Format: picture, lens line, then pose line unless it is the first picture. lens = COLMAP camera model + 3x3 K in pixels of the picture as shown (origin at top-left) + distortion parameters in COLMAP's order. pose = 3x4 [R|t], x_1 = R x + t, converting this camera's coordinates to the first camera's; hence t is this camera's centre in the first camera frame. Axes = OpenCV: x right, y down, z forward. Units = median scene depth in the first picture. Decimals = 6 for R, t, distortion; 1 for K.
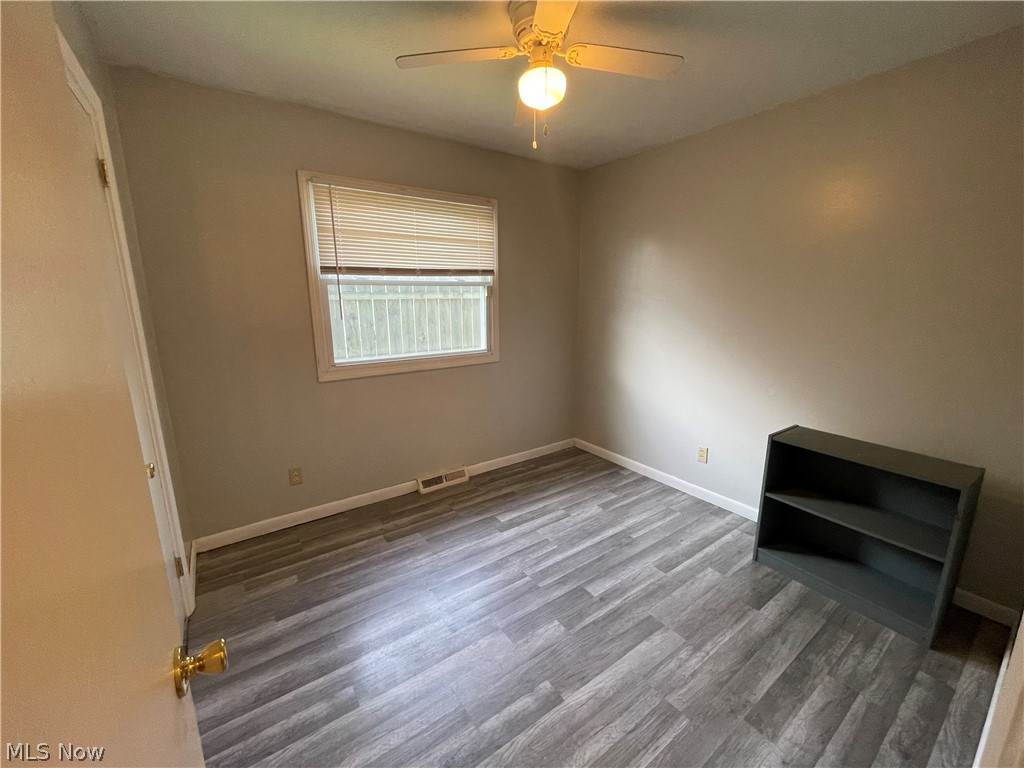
lens RADIAL K [[413.5, 0, 516.5], [0, 413.5, 380.3], [0, 0, 1]] dist [-0.003937, -0.000489]
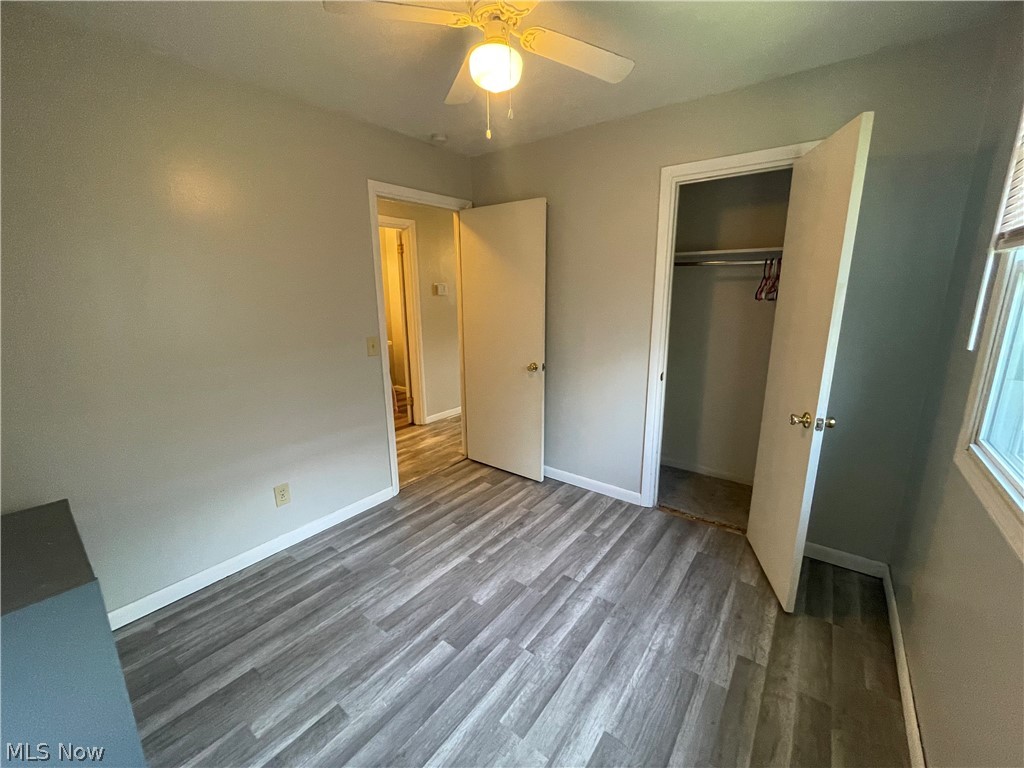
lens RADIAL K [[413.5, 0, 516.4], [0, 413.5, 381.6], [0, 0, 1]] dist [-0.003937, -0.000489]
pose [[-0.954011, 0.077799, -0.289500, 0.268145], [-0.048846, 0.912485, 0.406184, -0.370020], [0.295765, 0.401645, -0.866720, 1.688618]]
